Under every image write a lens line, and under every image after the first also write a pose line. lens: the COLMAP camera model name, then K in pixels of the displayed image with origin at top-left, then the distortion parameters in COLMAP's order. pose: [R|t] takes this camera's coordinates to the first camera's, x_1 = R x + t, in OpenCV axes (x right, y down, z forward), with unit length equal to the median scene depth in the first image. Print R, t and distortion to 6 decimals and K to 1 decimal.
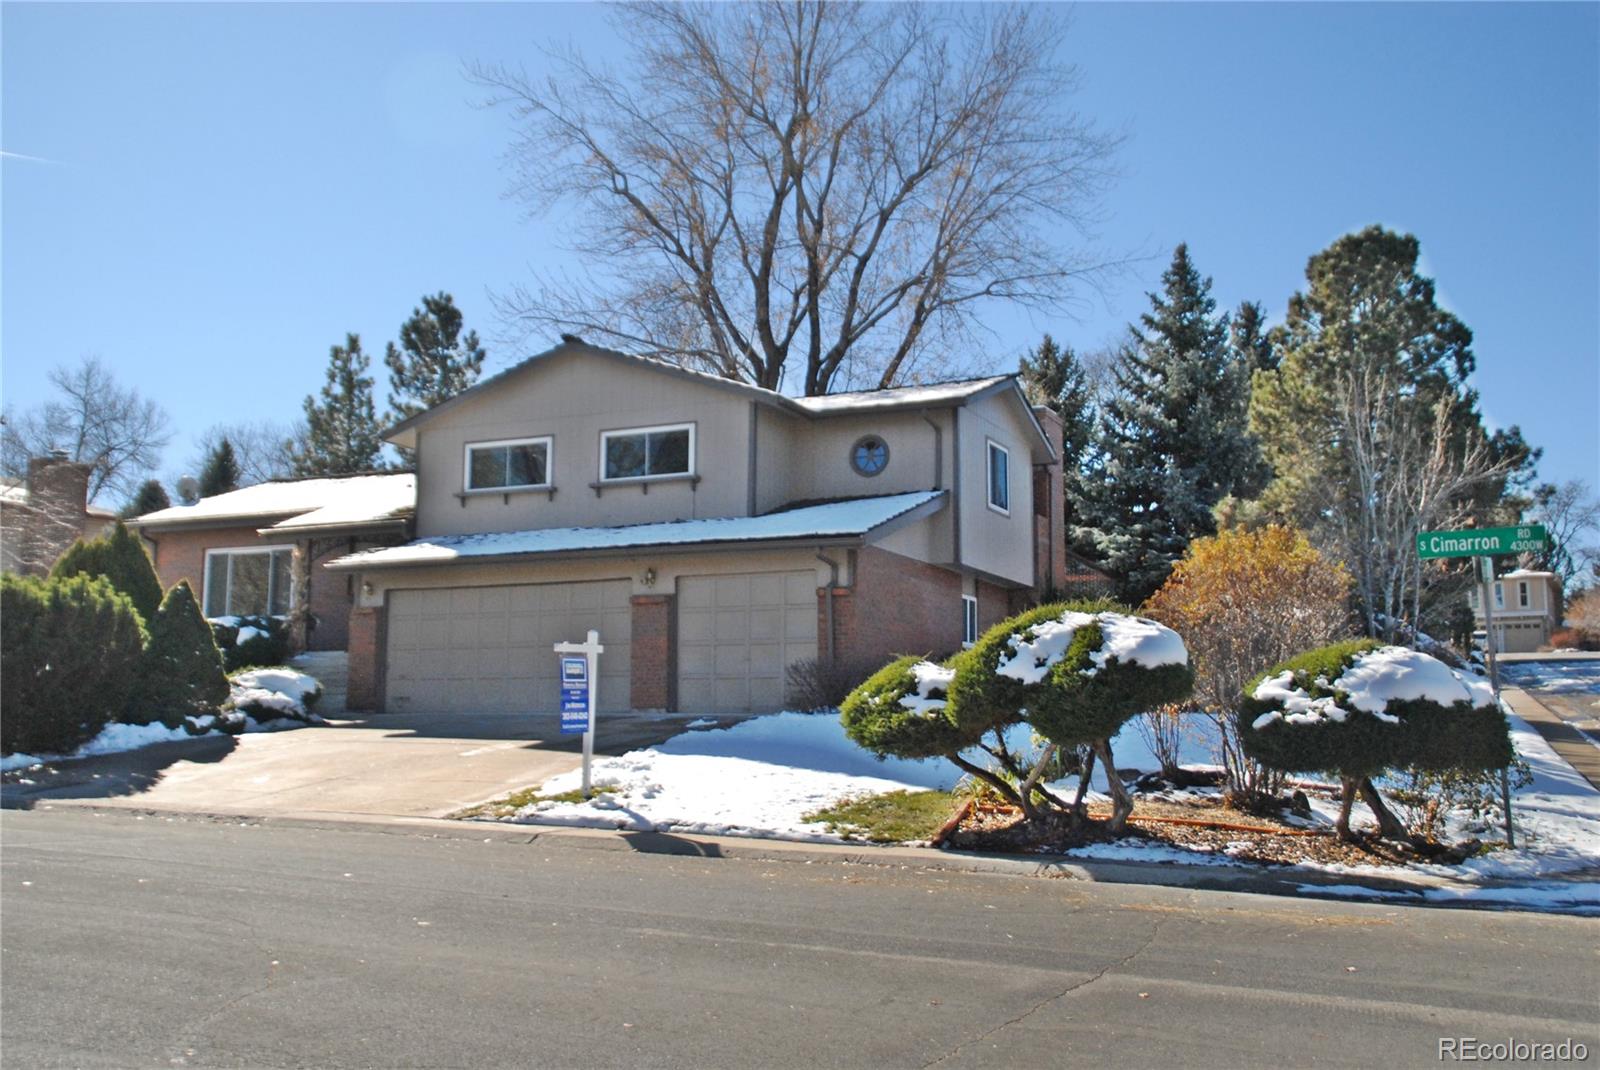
lens RADIAL K [[1656.0, 0, 798.7], [0, 1656.0, 531.9], [0, 0, 1]] dist [-0.050431, 0.000000]
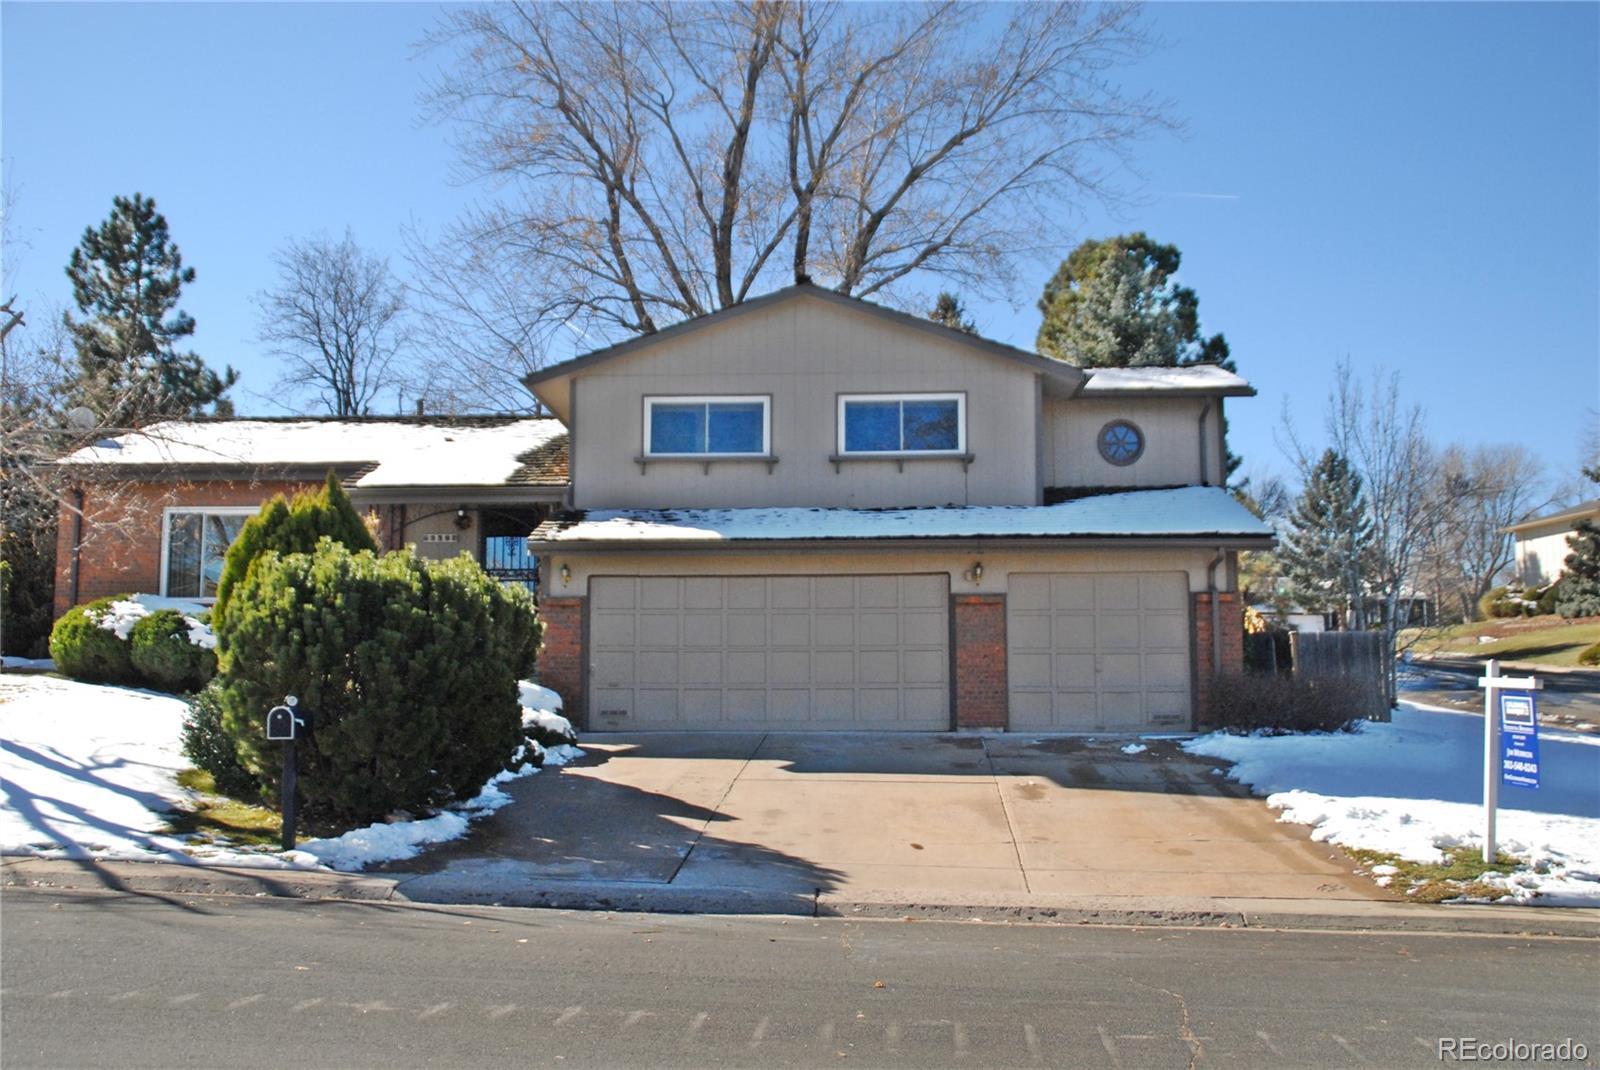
lens RADIAL K [[1656.0, 0, 799.8], [0, 1656.0, 536.7], [0, 0, 1]] dist [-0.050431, 0.000000]
pose [[0.921481, 0.035886, 0.386763, -0.471256], [-0.044533, 0.998918, 0.013417, 0.001347], [-0.385863, -0.029587, 0.922081, 0.231516]]
